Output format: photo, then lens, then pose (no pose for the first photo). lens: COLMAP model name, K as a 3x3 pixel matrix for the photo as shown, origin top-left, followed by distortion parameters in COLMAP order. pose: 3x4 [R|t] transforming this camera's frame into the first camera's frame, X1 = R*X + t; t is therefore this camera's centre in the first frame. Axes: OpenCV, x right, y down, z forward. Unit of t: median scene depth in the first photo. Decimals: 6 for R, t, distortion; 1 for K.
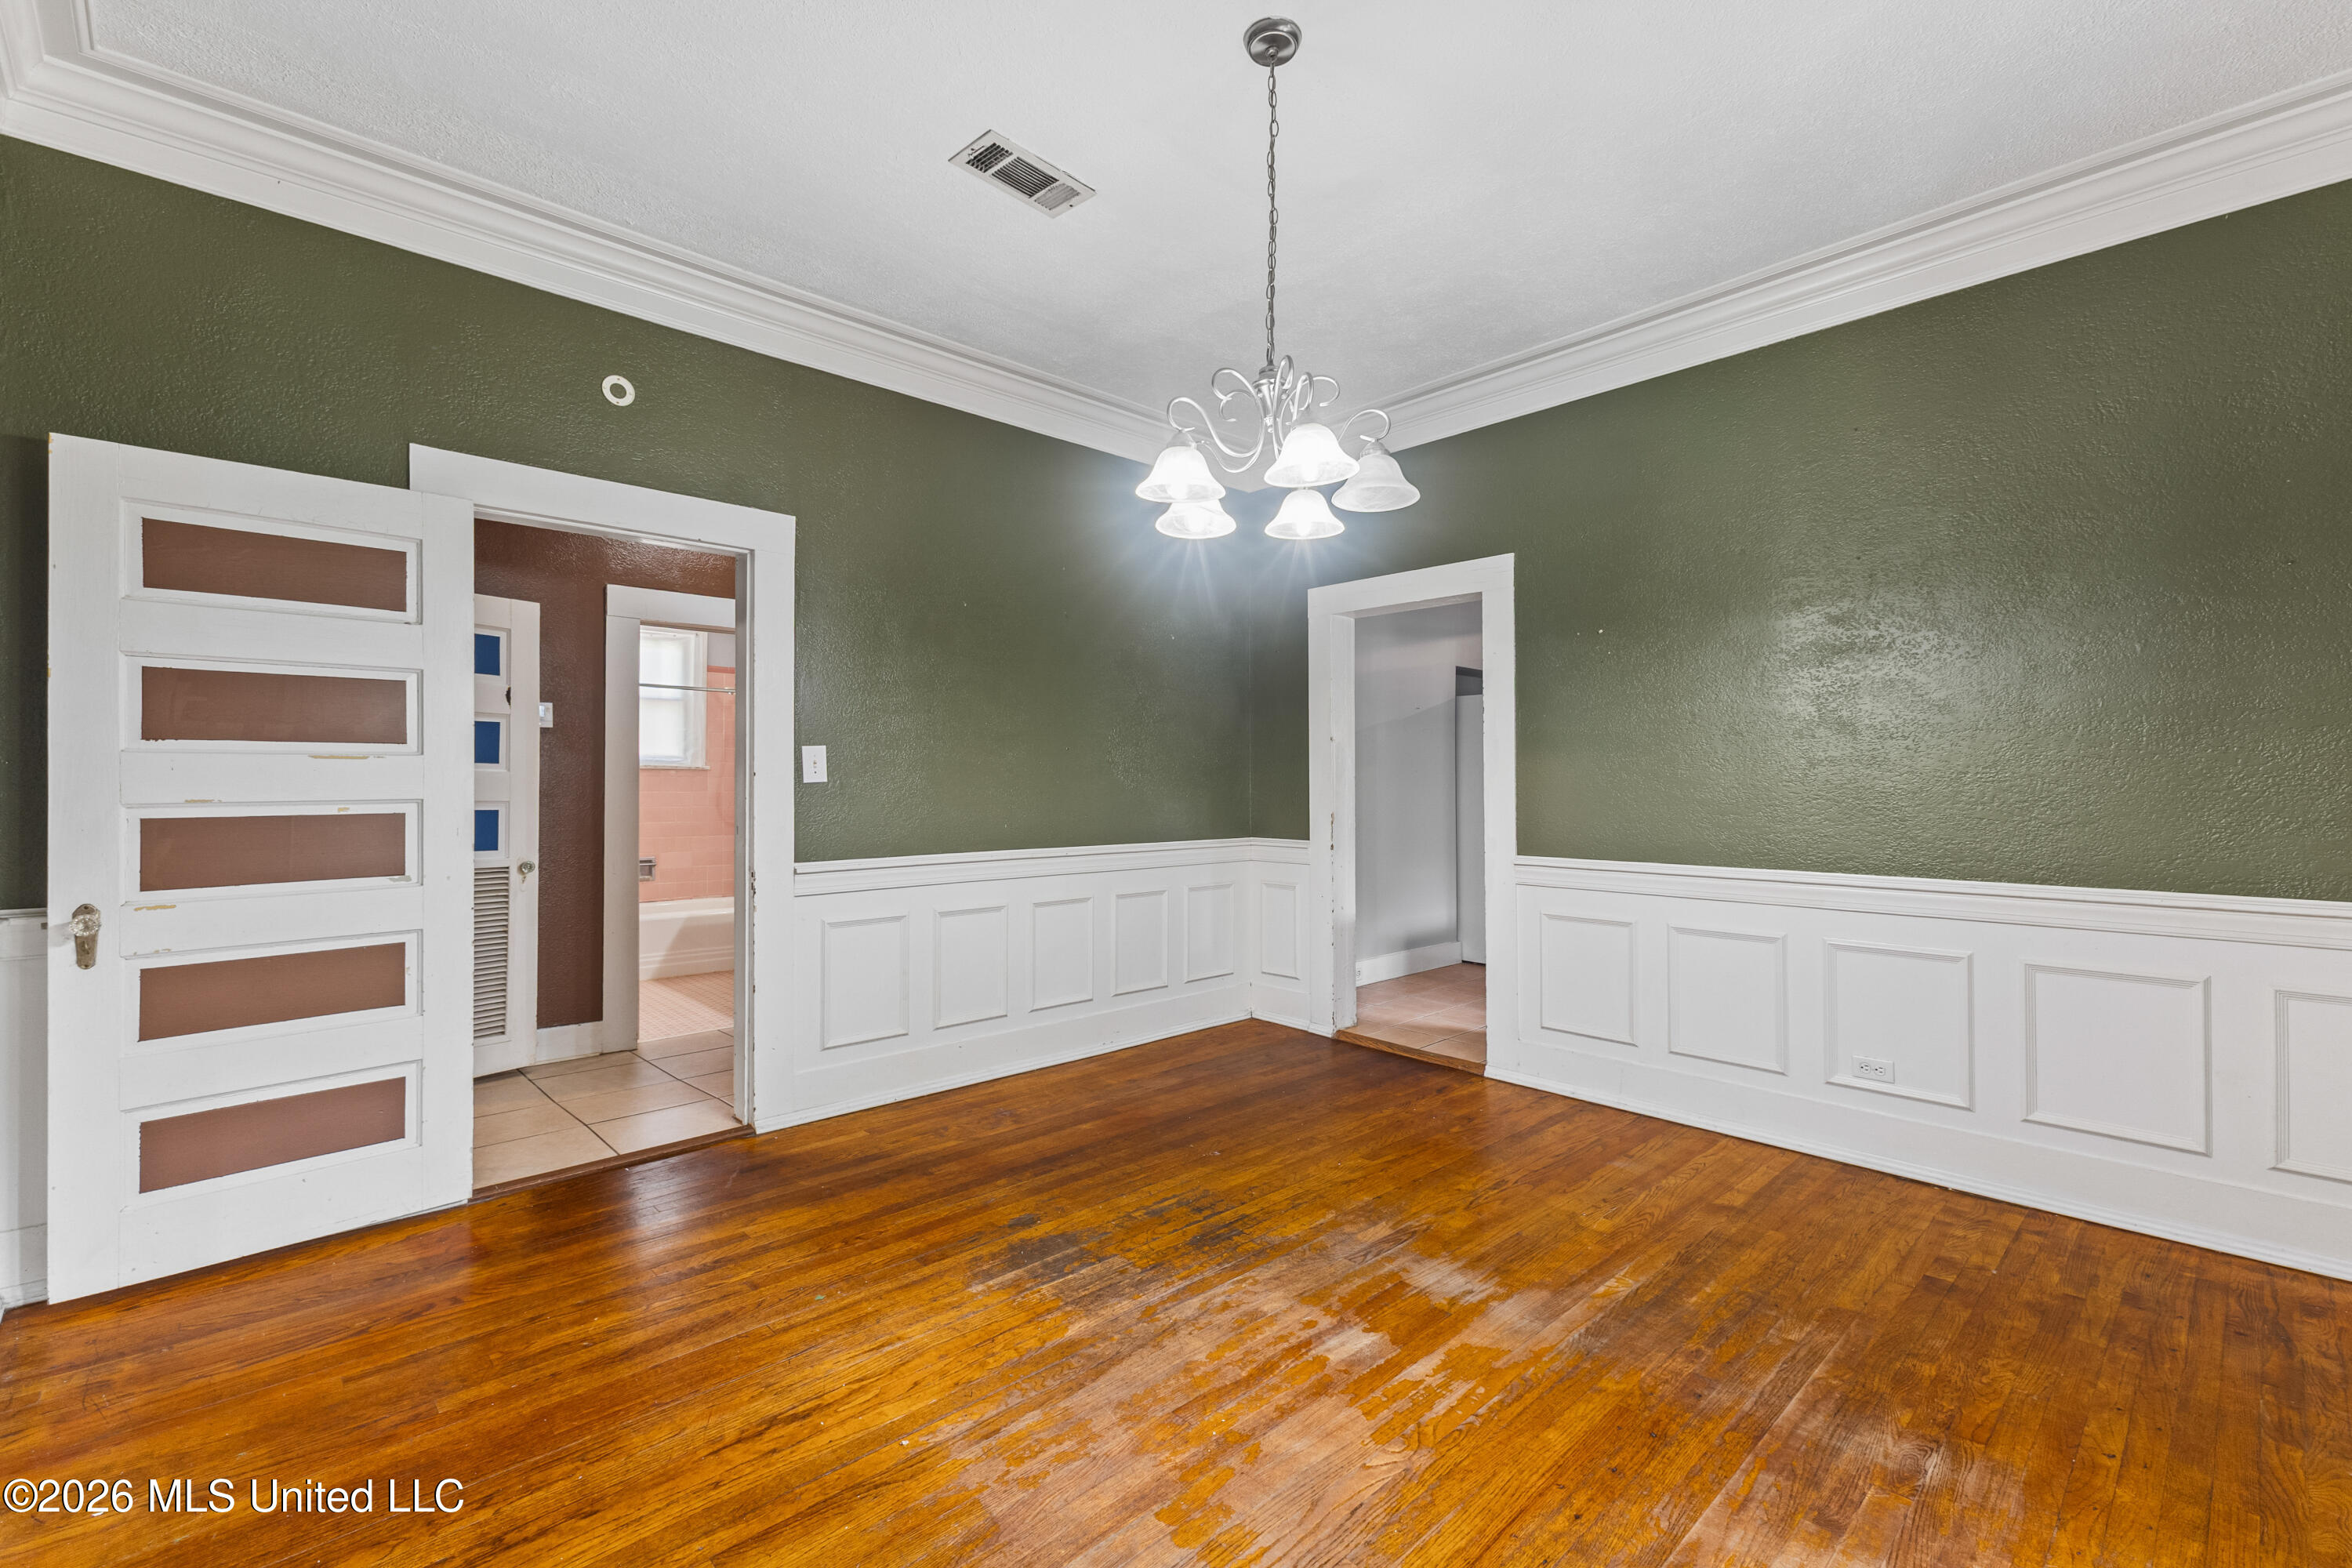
lens RADIAL K [[1029.9, 0, 1177.8], [0, 1029.9, 780.6], [0, 0, 1]] dist [0.009848, 0.000086]
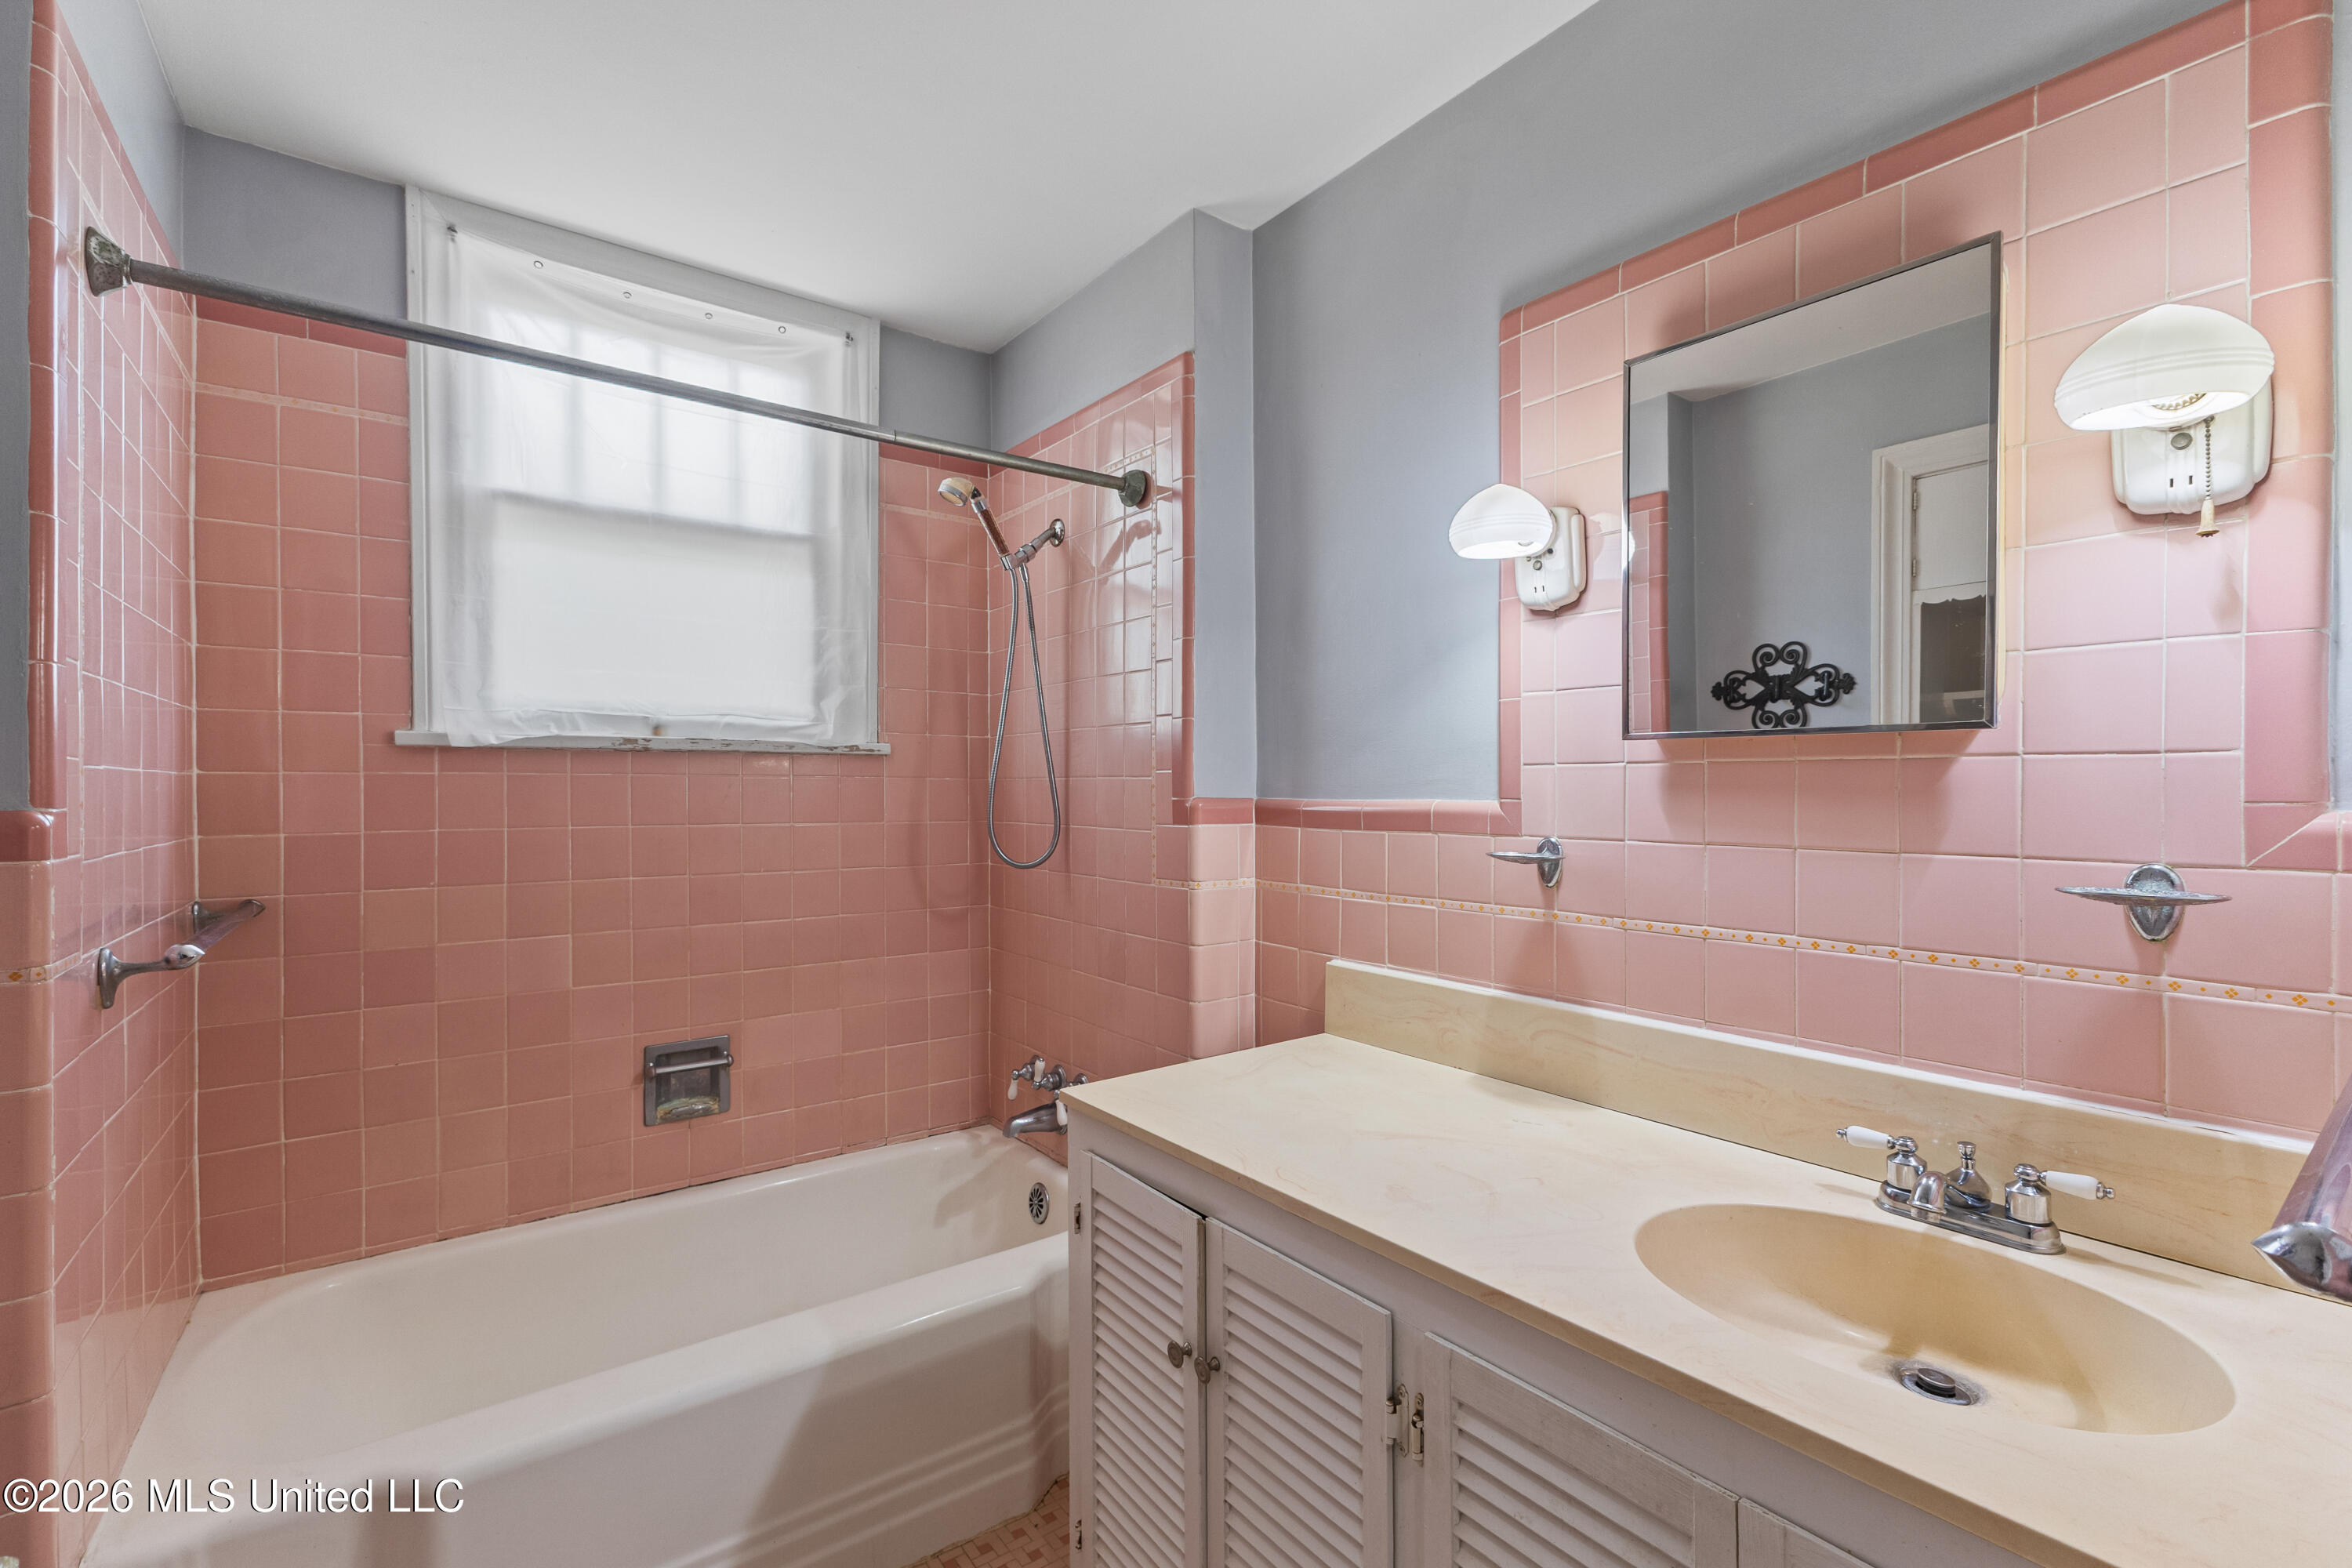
lens RADIAL K [[1029.9, 0, 1175.5], [0, 1029.9, 785.4], [0, 0, 1]] dist [0.009848, 0.000086]
pose [[0.992063, -0.000082, -0.125741, -0.327485], [0.001082, 0.999968, 0.007887, -0.003624], [0.125737, -0.007960, 0.992032, 0.697261]]
